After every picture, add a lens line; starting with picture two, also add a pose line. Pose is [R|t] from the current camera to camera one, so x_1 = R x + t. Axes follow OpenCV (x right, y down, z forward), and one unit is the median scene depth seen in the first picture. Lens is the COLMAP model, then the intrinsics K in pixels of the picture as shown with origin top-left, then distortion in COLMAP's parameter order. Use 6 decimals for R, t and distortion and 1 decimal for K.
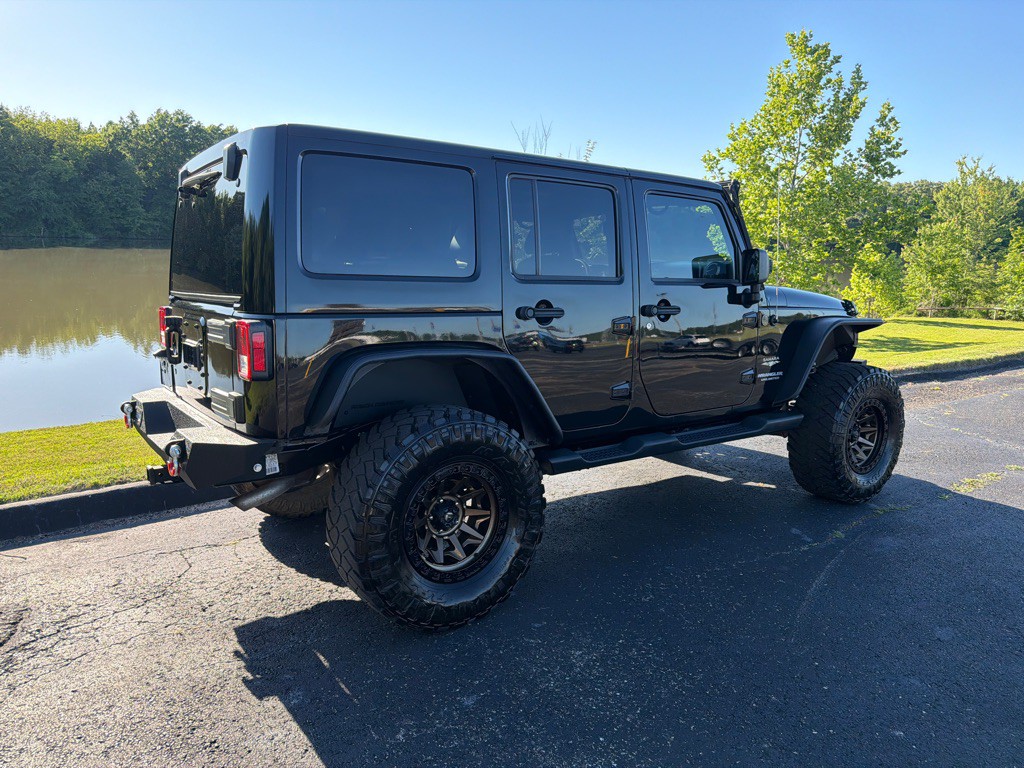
lens RADIAL K [[730.9, 0, 516.1], [0, 730.9, 376.6], [0, 0, 1]] dist [0.019439, -0.023458]
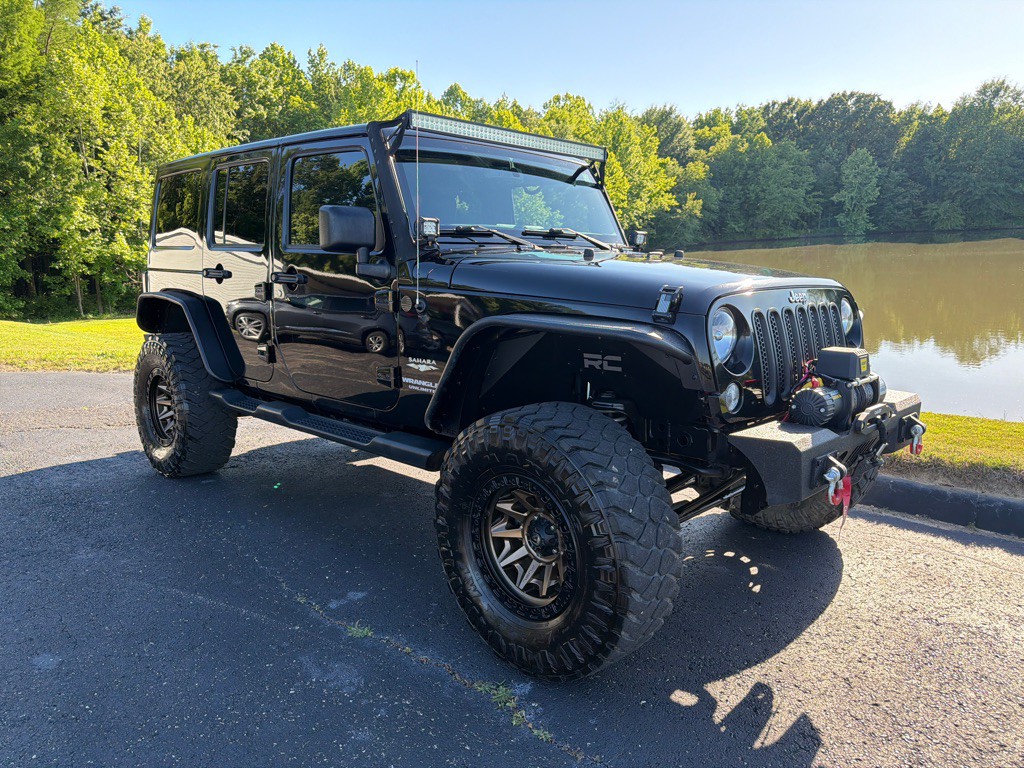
lens RADIAL K [[730.9, 0, 507.7], [0, 730.9, 389.2], [0, 0, 1]] dist [0.019439, -0.023458]
pose [[0.171383, 0.166190, -0.971086, 0.795434], [-0.139959, 0.979780, 0.142977, -0.082626], [0.975213, 0.111408, 0.191177, 0.730741]]
